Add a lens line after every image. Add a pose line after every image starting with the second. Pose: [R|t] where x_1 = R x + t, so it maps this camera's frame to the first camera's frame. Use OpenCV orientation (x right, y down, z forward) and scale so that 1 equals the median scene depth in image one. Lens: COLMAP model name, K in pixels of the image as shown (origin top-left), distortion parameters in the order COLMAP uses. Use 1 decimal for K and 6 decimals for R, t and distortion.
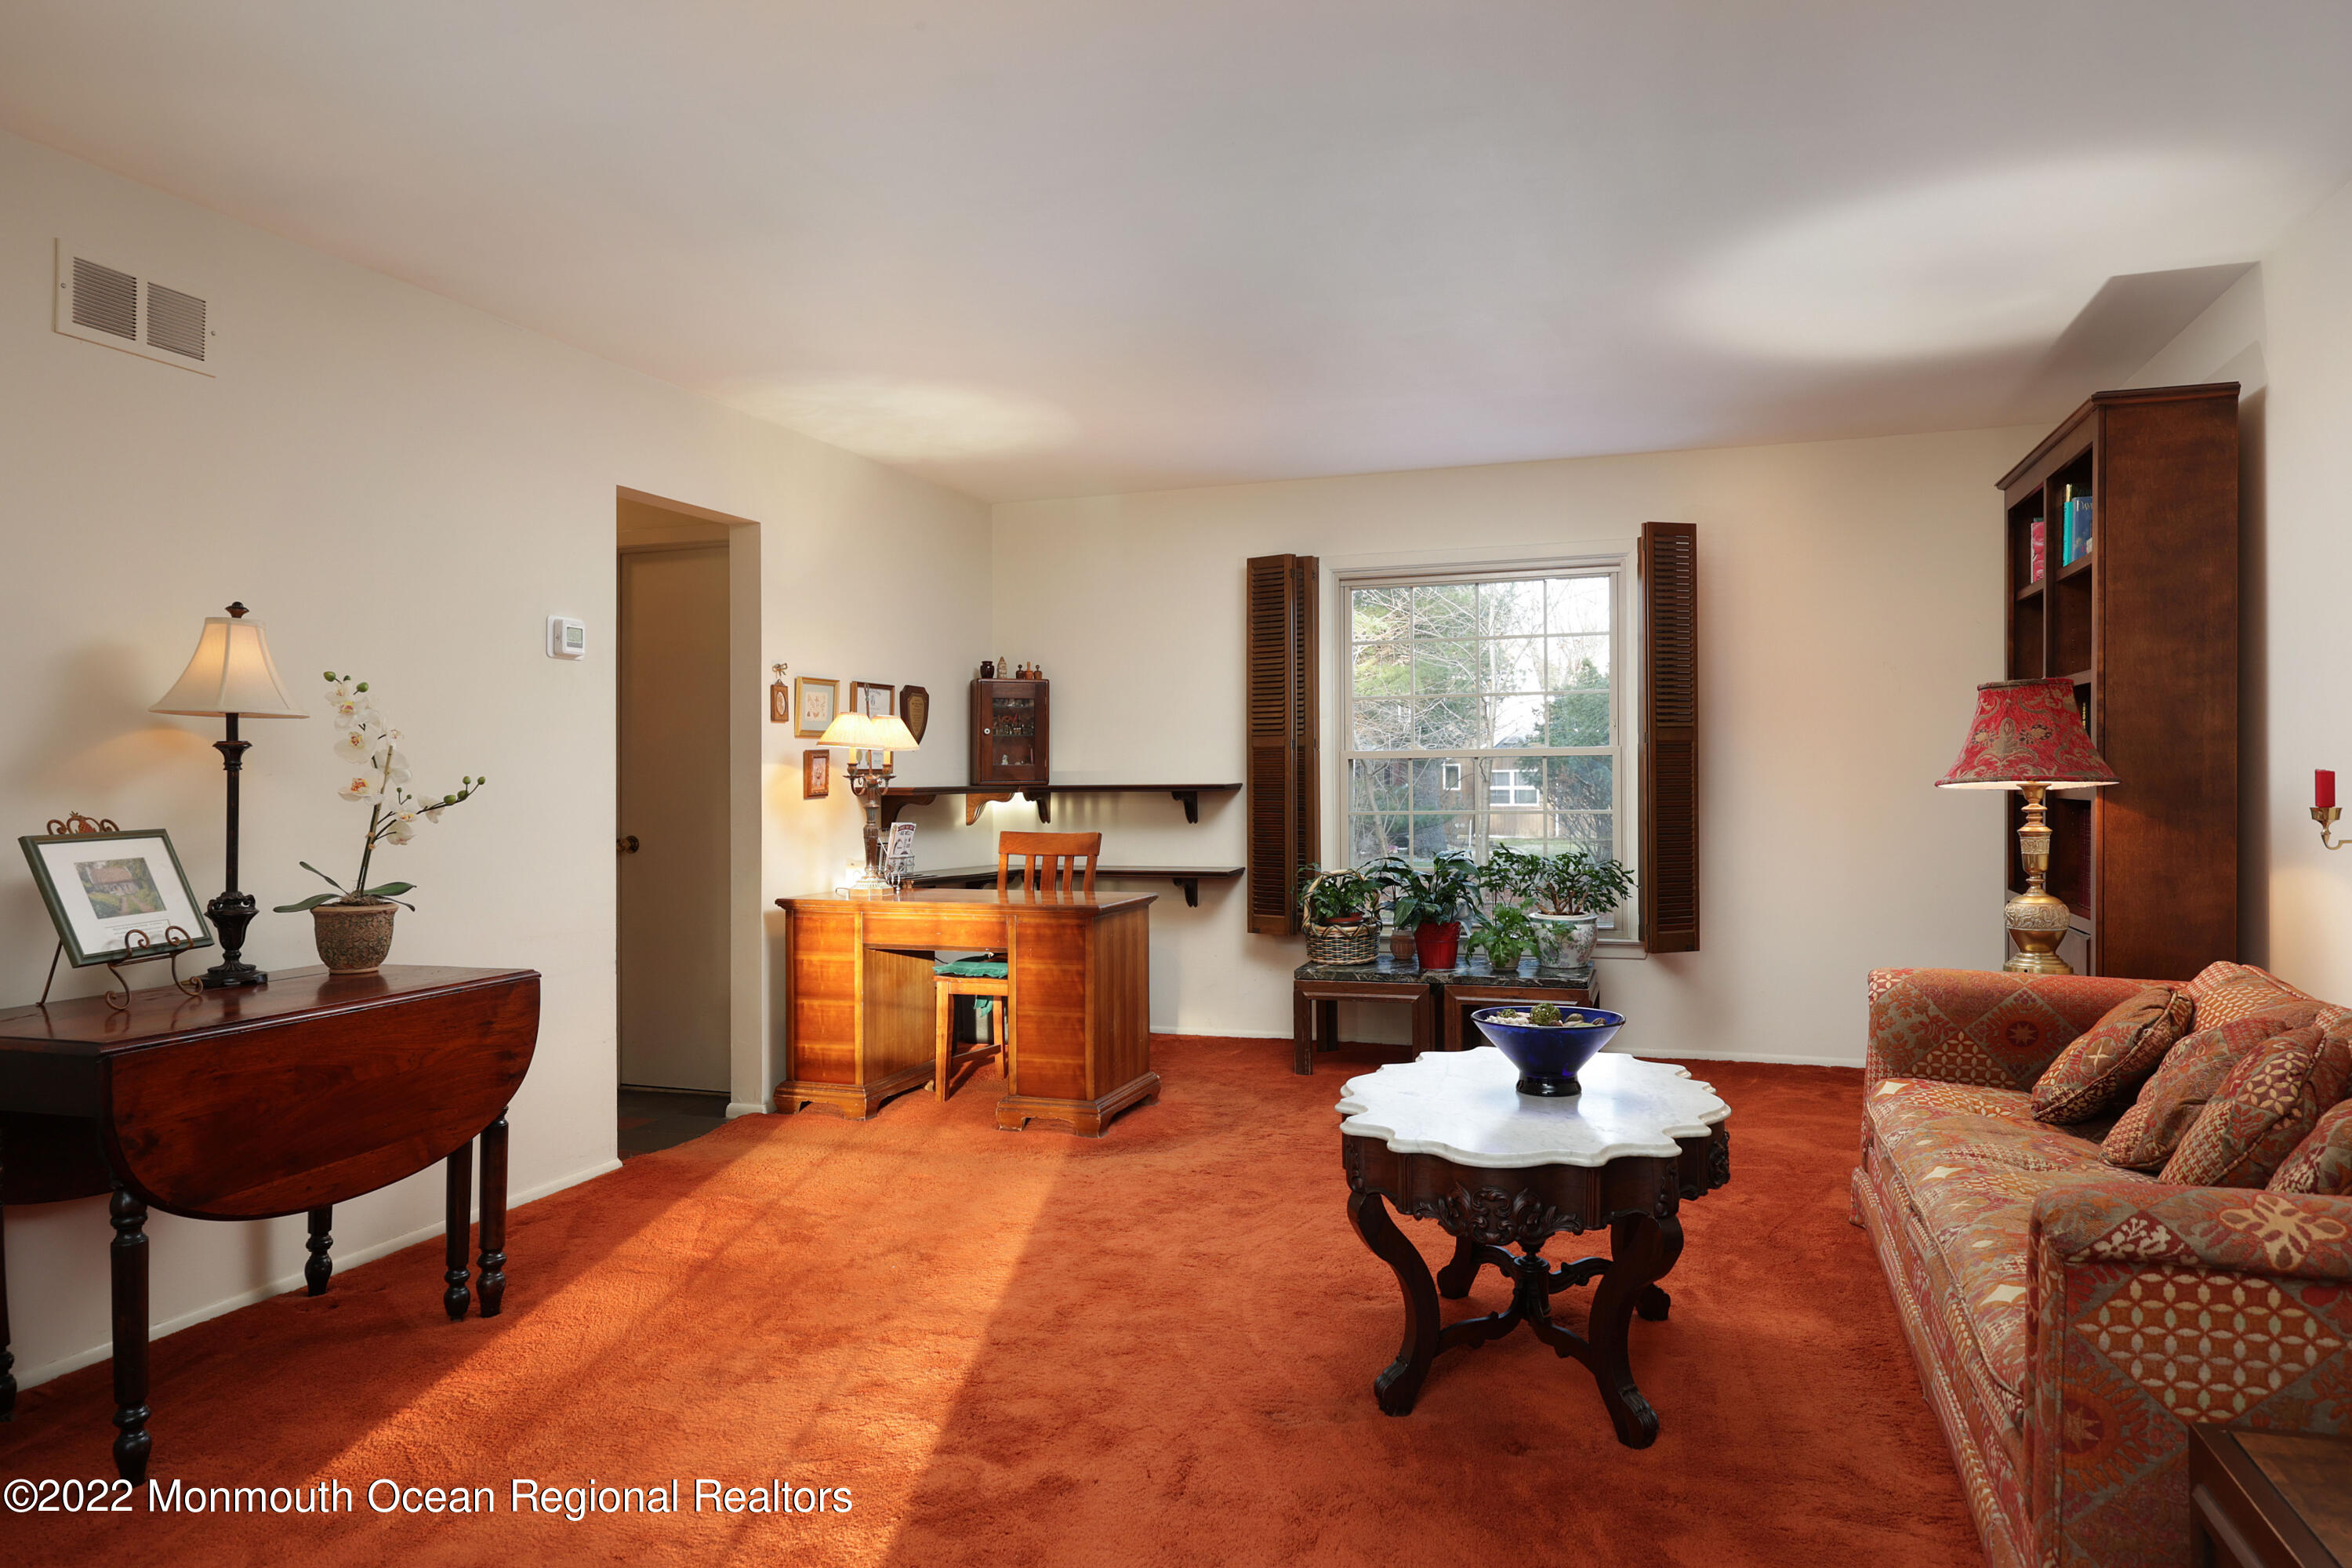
lens RADIAL K [[1517.6, 0, 1267.1], [0, 1517.6, 780.0], [0, 0, 1]] dist [-0.000054, -0.000468]
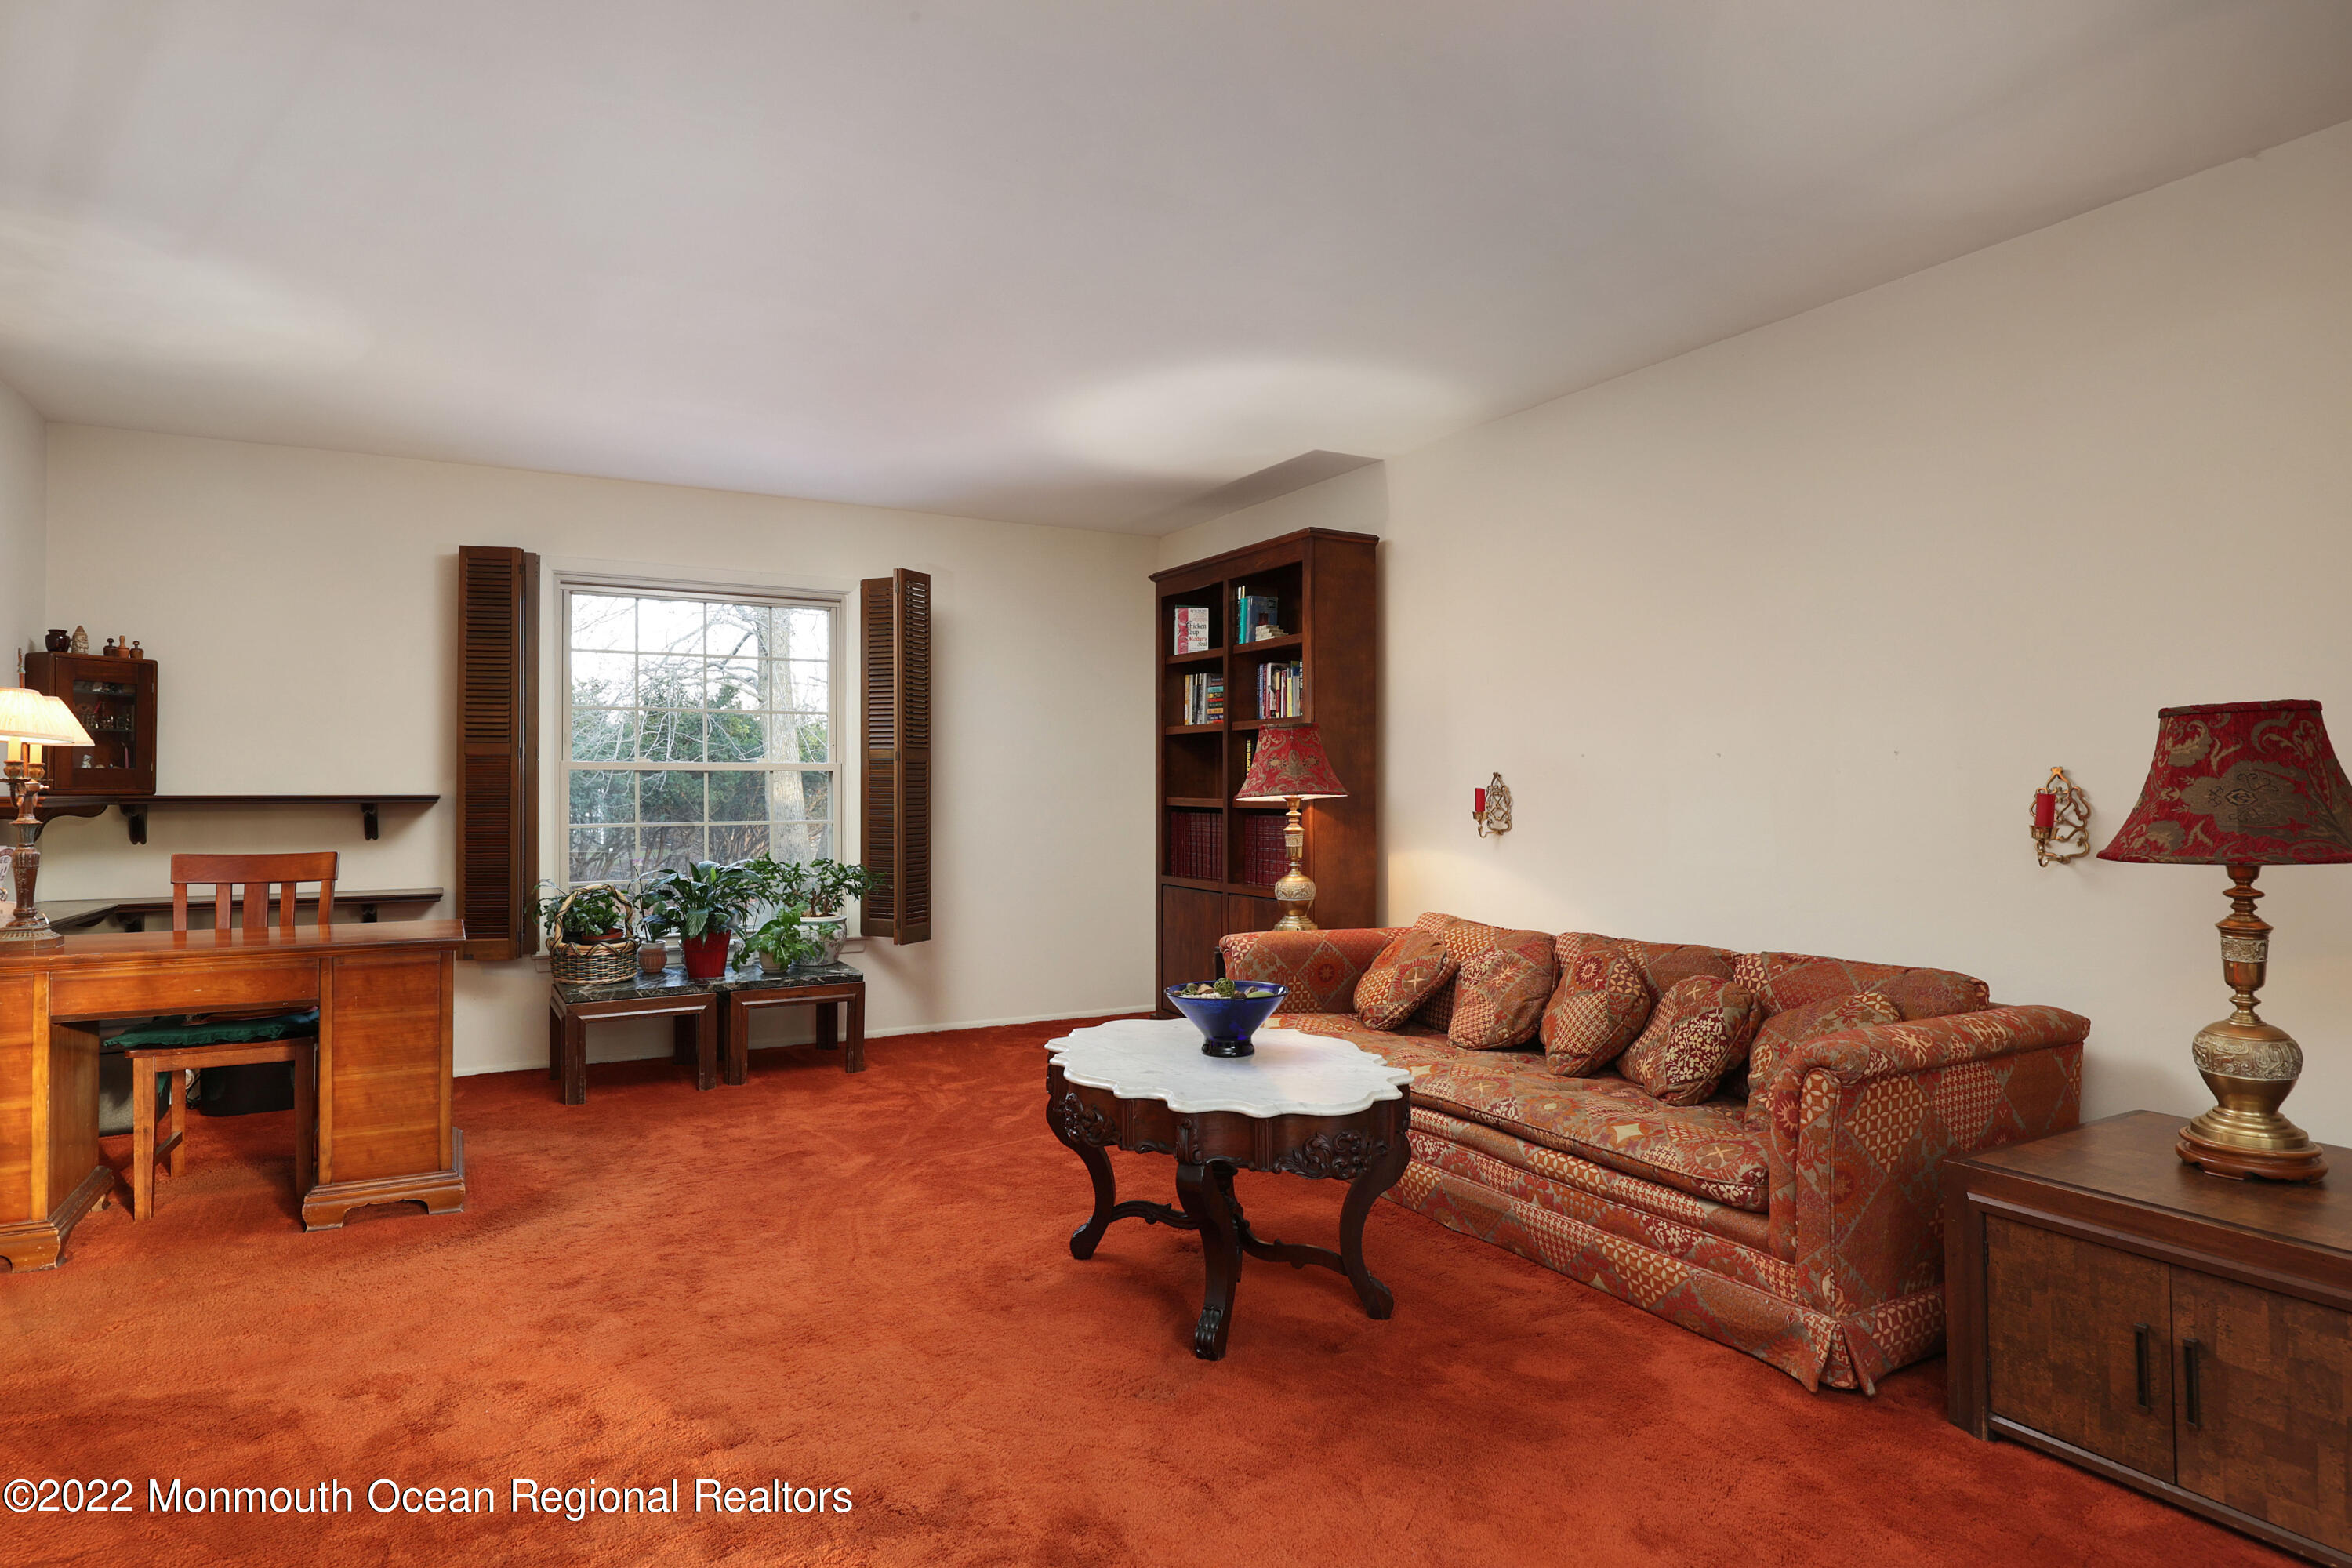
lens RADIAL K [[1276.8, 0, 1189.7], [0, 1276.8, 784.0], [0, 0, 1]] dist [0.000333, 0.000259]
pose [[0.681385, 0.012755, 0.731814, -0.349353], [-0.004075, 0.999899, -0.013633, 0.005834], [-0.731914, 0.006308, 0.681368, 0.211305]]
